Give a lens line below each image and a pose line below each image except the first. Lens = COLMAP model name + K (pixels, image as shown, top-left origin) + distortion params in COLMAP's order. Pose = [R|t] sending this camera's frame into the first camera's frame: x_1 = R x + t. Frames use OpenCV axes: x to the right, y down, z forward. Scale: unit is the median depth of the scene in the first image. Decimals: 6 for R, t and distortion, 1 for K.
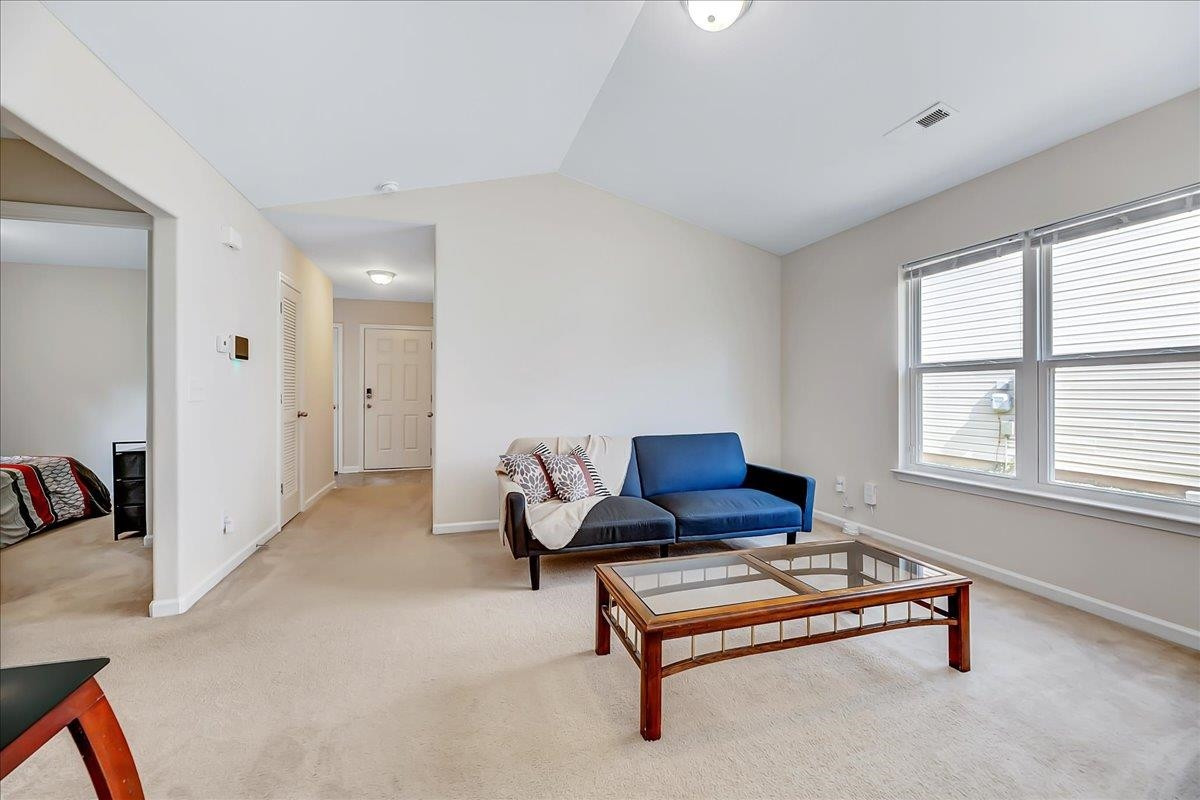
lens RADIAL K [[491.9, 0, 595.2], [0, 491.9, 391.2], [0, 0, 1]] dist [-0.000815, -0.002584]
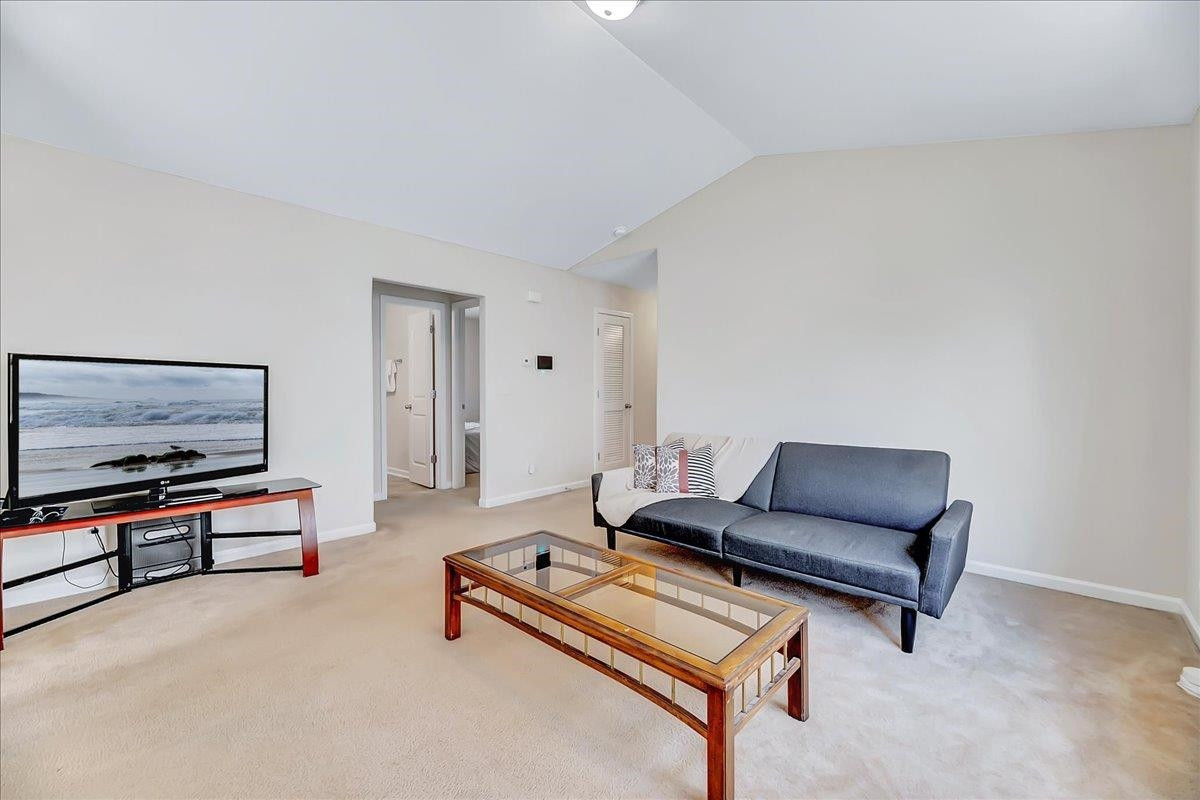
lens RADIAL K [[491.9, 0, 595.2], [0, 491.9, 391.2], [0, 0, 1]] dist [-0.000815, -0.002584]
pose [[0.495601, 0.001310, -0.868549, 0.684427], [-0.002021, 0.999998, 0.000355, 0.005059], [0.868548, 0.001579, 0.495603, 0.303821]]
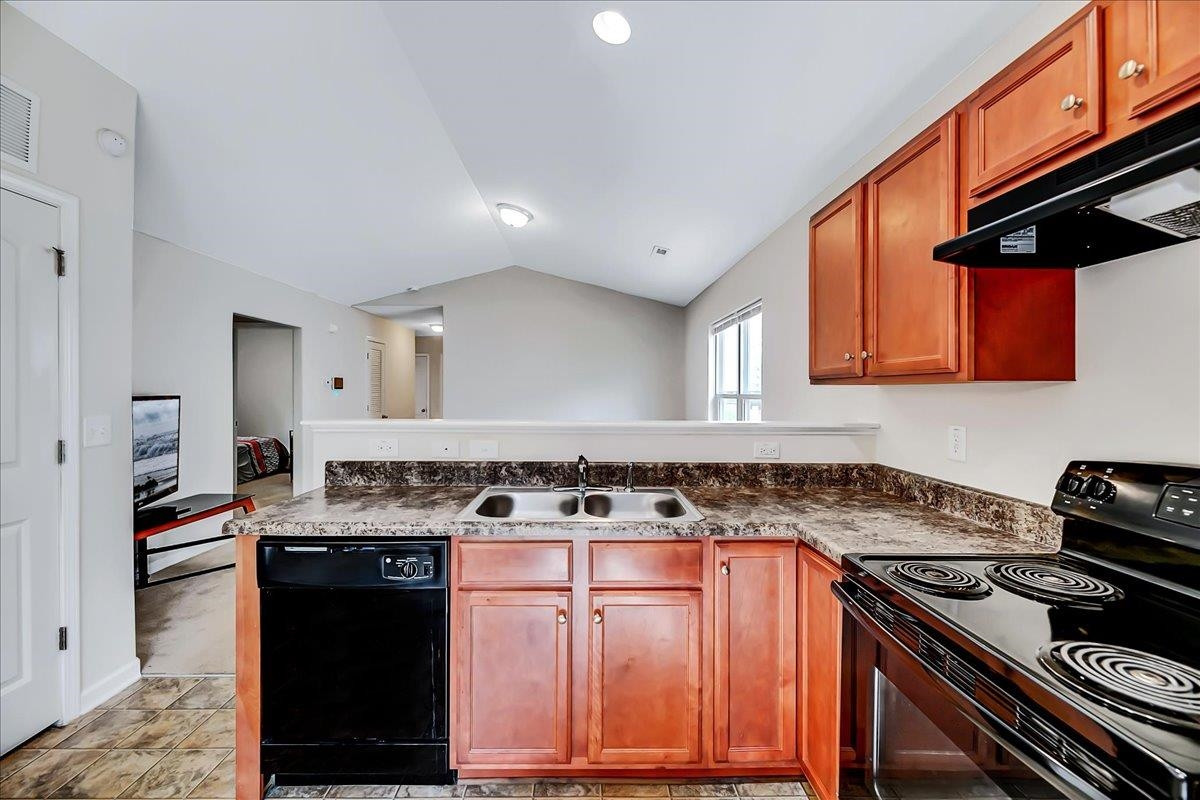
lens RADIAL K [[491.9, 0, 595.2], [0, 491.9, 391.2], [0, 0, 1]] dist [-0.000815, -0.002584]
pose [[0.958900, 0.003493, -0.283724, 0.671264], [-0.001797, 0.999979, 0.006236, -0.063086], [0.283740, -0.005470, 0.958886, -0.474626]]
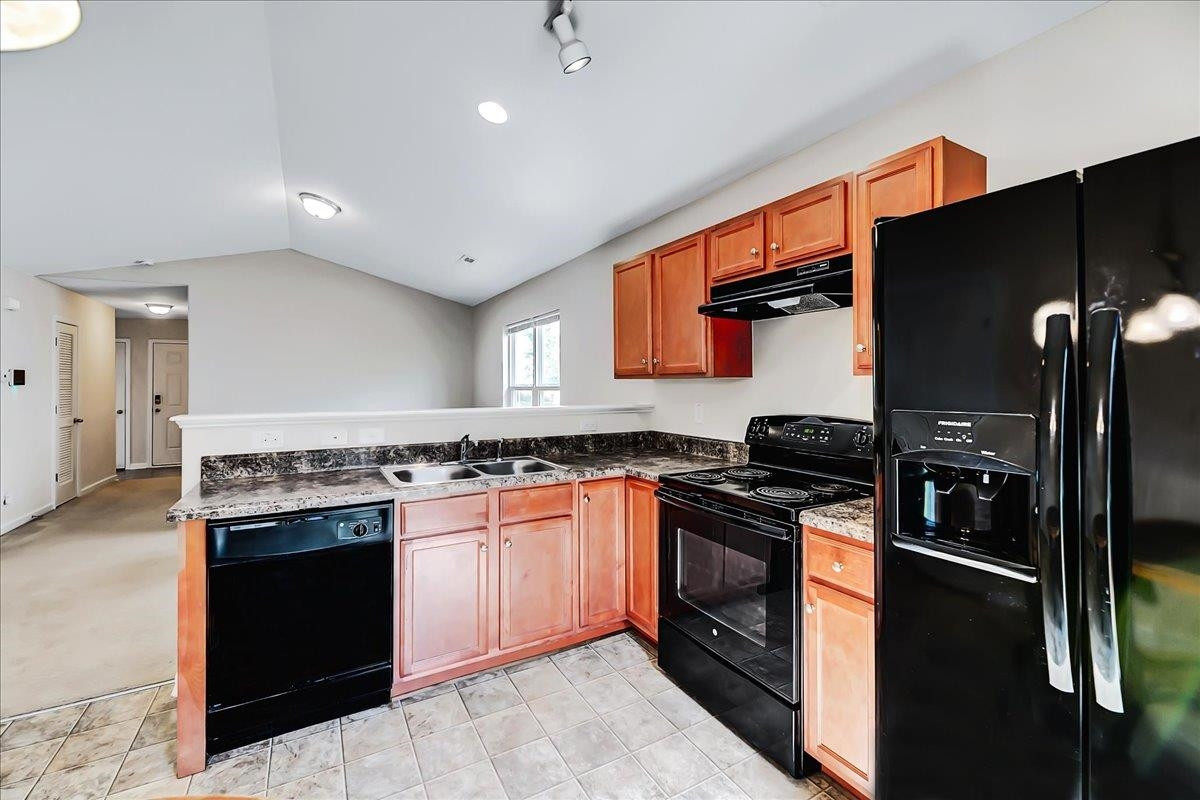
lens RADIAL K [[502.5, 0, 597.3], [0, 502.5, 380.9], [0, 0, 1]] dist [-0.000130, -0.000617]
pose [[0.975445, -0.002572, 0.220227, 0.524551], [0.002730, 0.999996, -0.000412, -0.064168], [-0.220225, 0.001003, 0.975449, -0.694703]]
